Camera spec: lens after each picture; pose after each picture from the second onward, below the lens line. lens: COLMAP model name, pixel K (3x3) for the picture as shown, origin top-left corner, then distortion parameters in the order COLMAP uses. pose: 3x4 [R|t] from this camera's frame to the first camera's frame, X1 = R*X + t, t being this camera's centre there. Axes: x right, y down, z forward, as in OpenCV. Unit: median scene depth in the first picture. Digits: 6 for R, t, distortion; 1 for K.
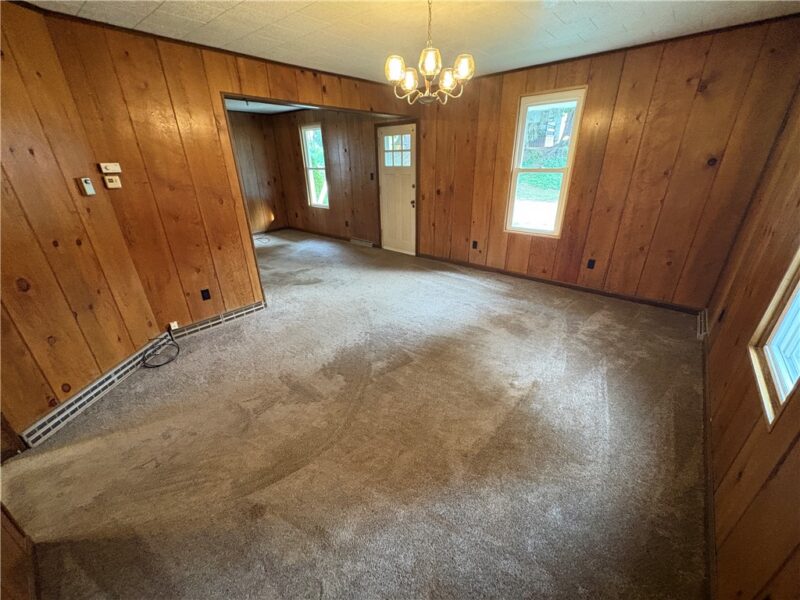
lens RADIAL K [[319.5, 0, 399.7], [0, 319.5, 299.3], [0, 0, 1]] dist [0.007677, -0.000171]
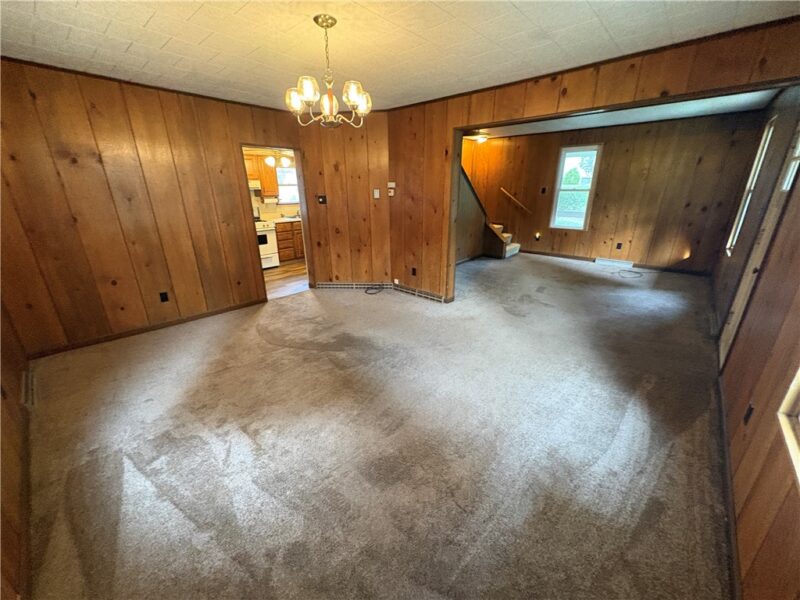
lens RADIAL K [[319.5, 0, 399.9], [0, 319.5, 300.6], [0, 0, 1]] dist [0.007677, -0.000171]
pose [[-0.022021, 0.356199, -0.934151, 0.813192], [-0.392443, 0.856300, 0.335765, -0.374247], [0.919513, 0.373995, 0.120931, 0.843075]]
